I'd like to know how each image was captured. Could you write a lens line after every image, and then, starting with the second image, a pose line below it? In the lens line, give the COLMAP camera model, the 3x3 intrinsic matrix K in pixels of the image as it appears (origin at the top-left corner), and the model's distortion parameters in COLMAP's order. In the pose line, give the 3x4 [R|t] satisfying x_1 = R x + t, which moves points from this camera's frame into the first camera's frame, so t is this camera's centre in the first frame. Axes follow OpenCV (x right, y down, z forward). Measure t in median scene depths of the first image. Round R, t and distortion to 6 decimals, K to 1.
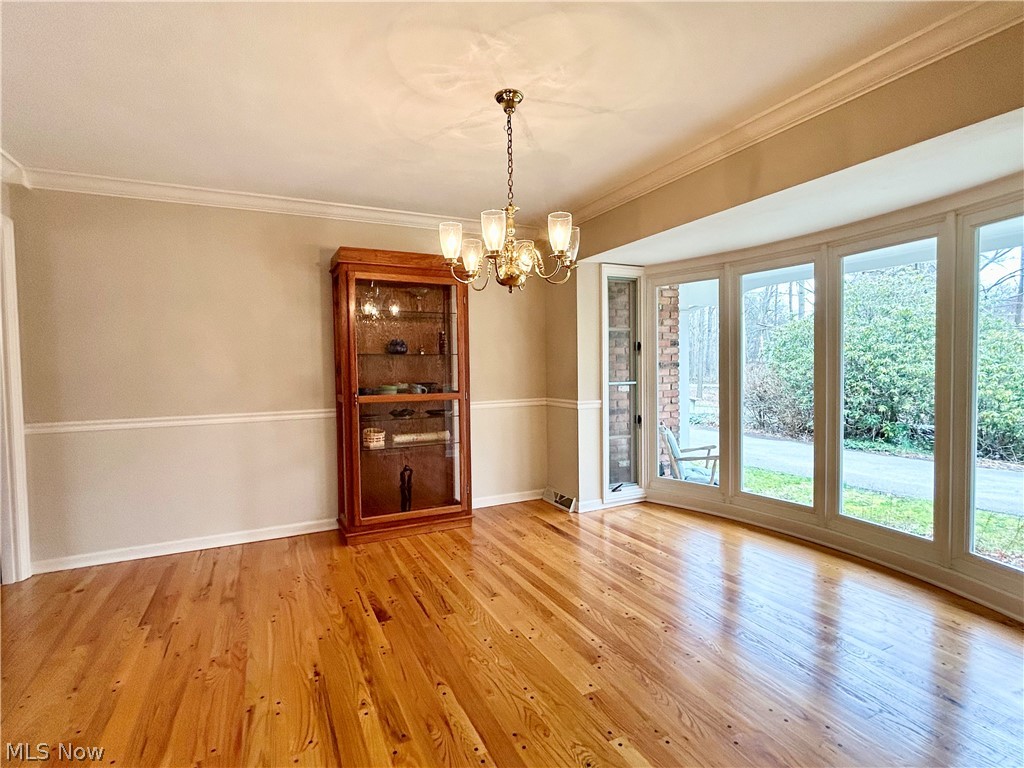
lens RADIAL K [[520.3, 0, 510.1], [0, 520.3, 384.1], [0, 0, 1]] dist [-0.001148, -0.000195]
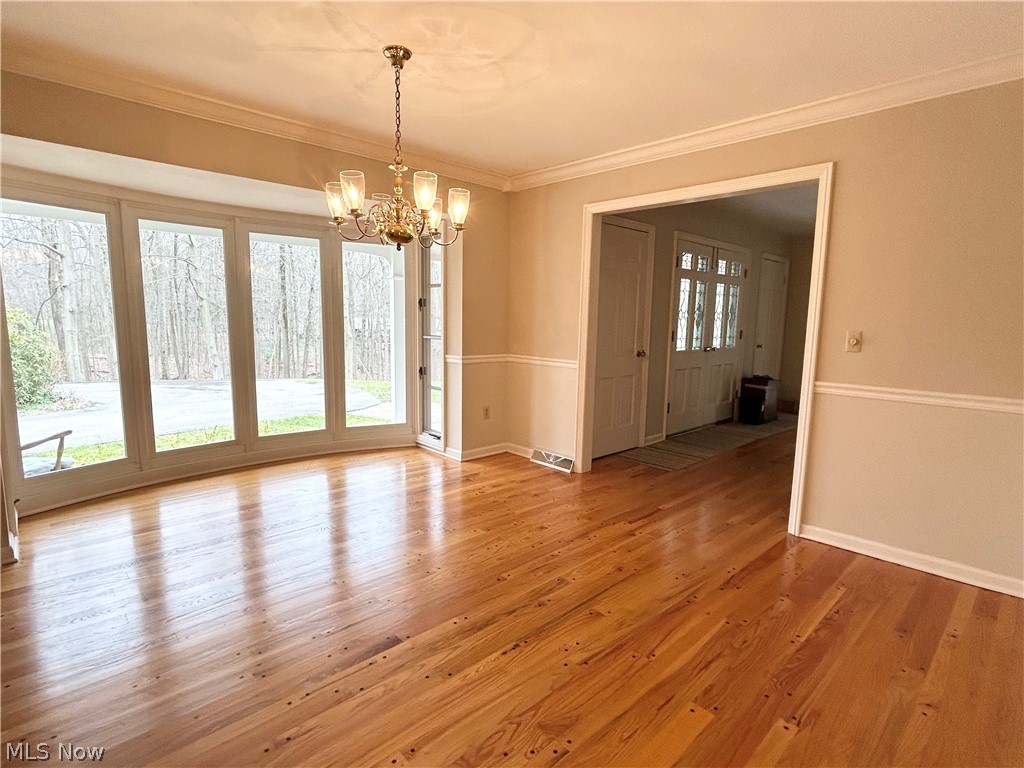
lens RADIAL K [[520.3, 0, 511.8], [0, 520.3, 384.3], [0, 0, 1]] dist [-0.001148, -0.000195]
pose [[-0.315876, -0.114133, 0.941911, -0.901697], [0.024383, 0.991434, 0.128311, -0.032078], [-0.948487, 0.063497, -0.310387, 0.942891]]
